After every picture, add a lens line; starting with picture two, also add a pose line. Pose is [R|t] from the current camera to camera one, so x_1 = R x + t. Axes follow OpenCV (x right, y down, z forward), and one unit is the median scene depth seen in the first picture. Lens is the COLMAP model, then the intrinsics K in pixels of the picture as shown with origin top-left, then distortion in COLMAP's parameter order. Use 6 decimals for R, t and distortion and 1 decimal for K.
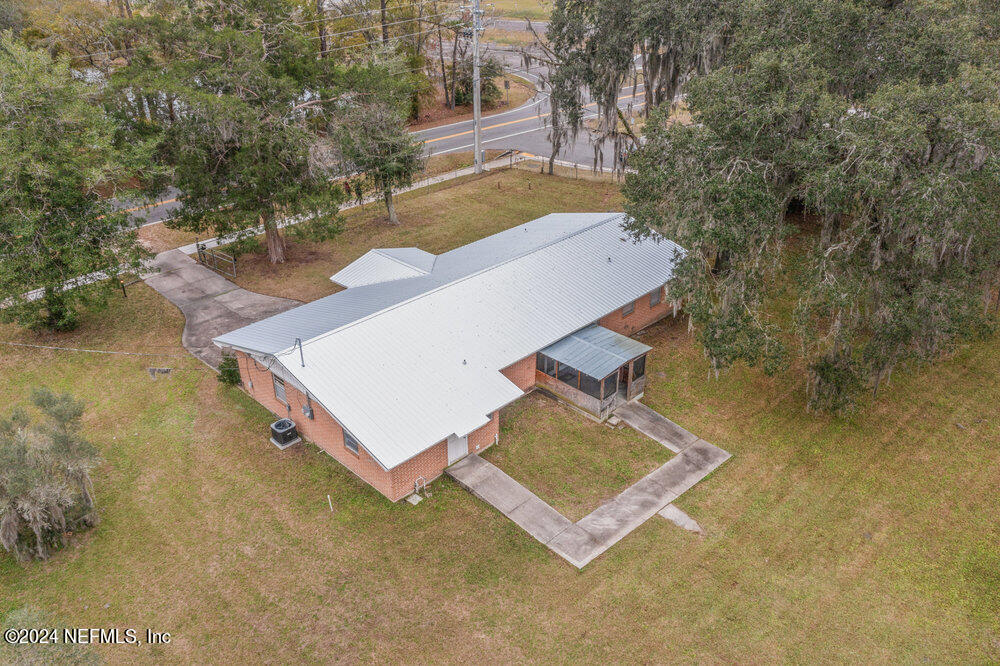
lens RADIAL K [[791.0, 0, 500.0], [0, 791.0, 333.0], [0, 0, 1]] dist [-0.004597, 0.000528]
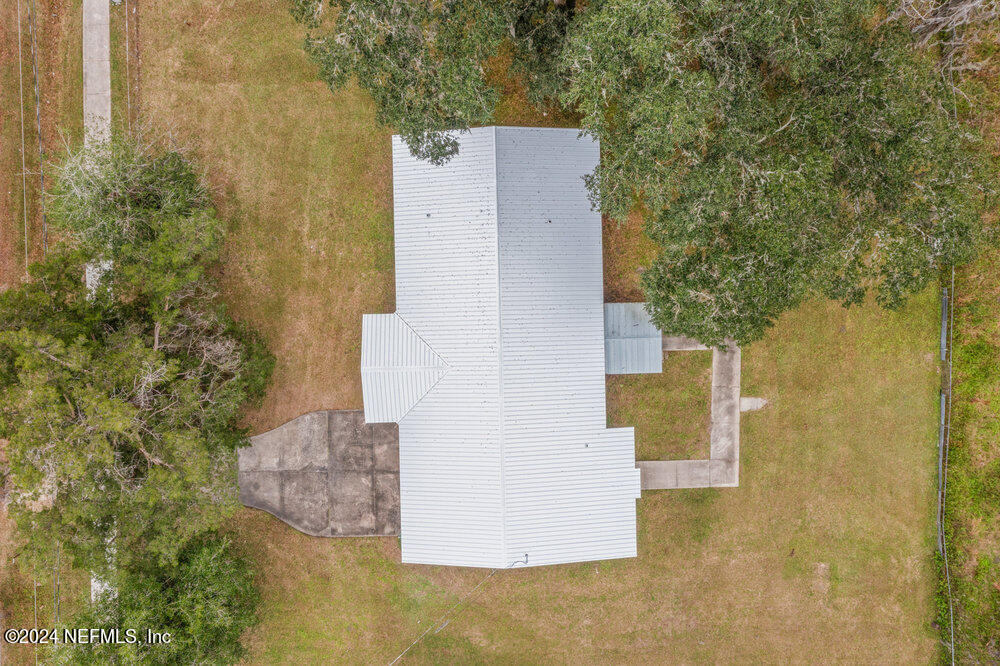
lens RADIAL K [[791.0, 0, 500.0], [0, 791.0, 333.0], [0, 0, 1]] dist [-0.004597, 0.000528]
pose [[0.696845, -0.717211, -0.003841, -0.008479], [0.349060, 0.334459, 0.875383, -1.197395], [-0.626550, -0.611347, 0.483415, 0.583992]]
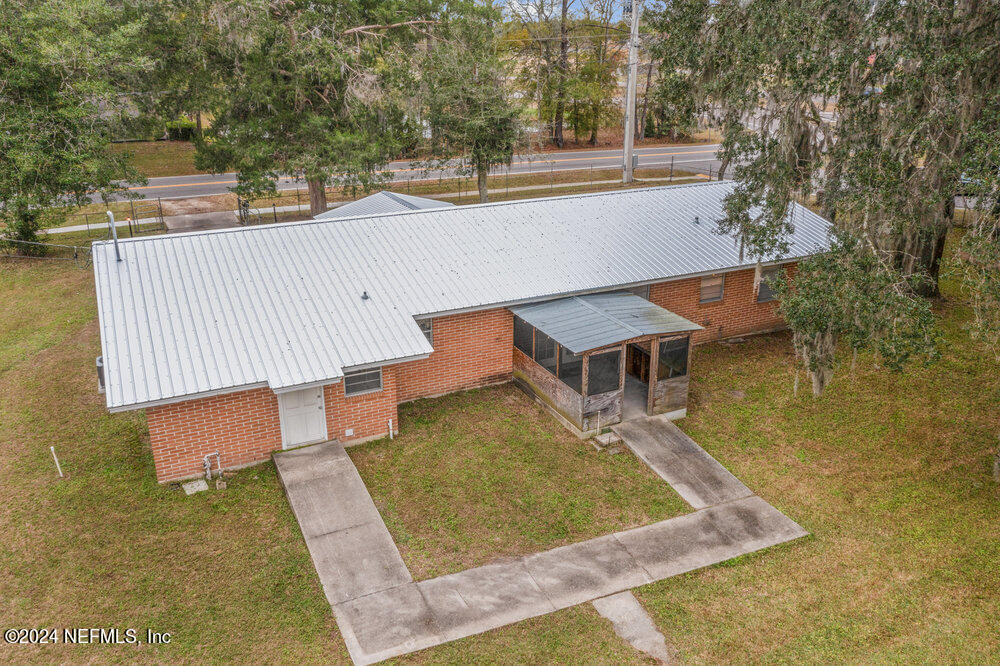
lens RADIAL K [[791.0, 0, 500.0], [0, 791.0, 333.0], [0, 0, 1]] dist [-0.004597, 0.000528]
pose [[0.941428, 0.117985, -0.315900, 0.253620], [-0.159666, 0.981090, -0.109404, 0.116174], [0.297018, 0.153434, 0.942464, 0.456541]]
